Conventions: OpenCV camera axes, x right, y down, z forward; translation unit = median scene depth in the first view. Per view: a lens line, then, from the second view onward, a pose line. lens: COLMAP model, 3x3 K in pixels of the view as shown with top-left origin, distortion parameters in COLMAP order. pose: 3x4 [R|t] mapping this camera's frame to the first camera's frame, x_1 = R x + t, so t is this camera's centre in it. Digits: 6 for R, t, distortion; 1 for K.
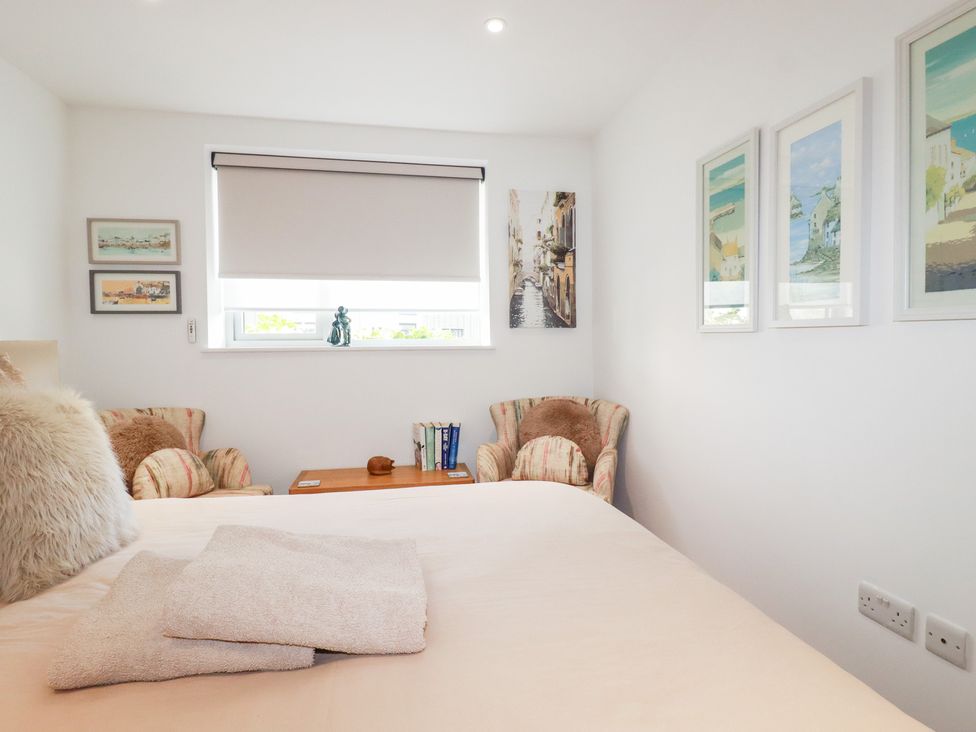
lens RADIAL K [[520.3, 0, 489.3], [0, 520.3, 357.4], [0, 0, 1]] dist [-0.005532, -0.010790]
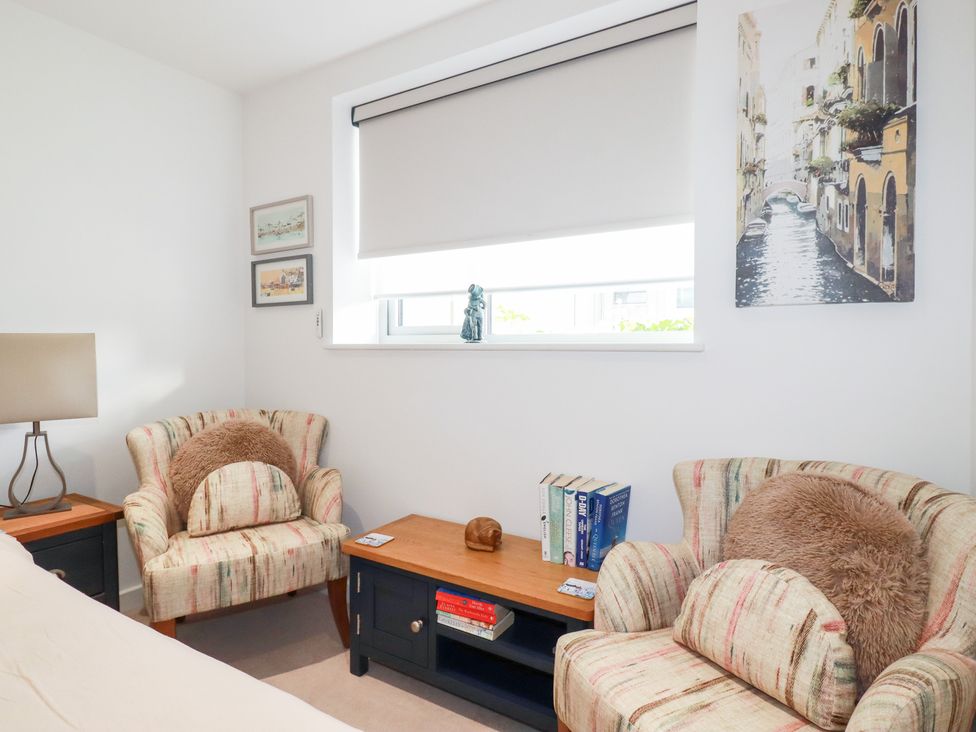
lens RADIAL K [[551.7, 0, 477.5], [0, 551.7, 361.9], [0, 0, 1]] dist [-0.004976, -0.008177]
pose [[0.740088, 0.028746, -0.671896, 0.220906], [-0.025297, 0.999569, 0.014900, -0.008061], [0.672034, 0.005970, 0.740496, 0.496486]]
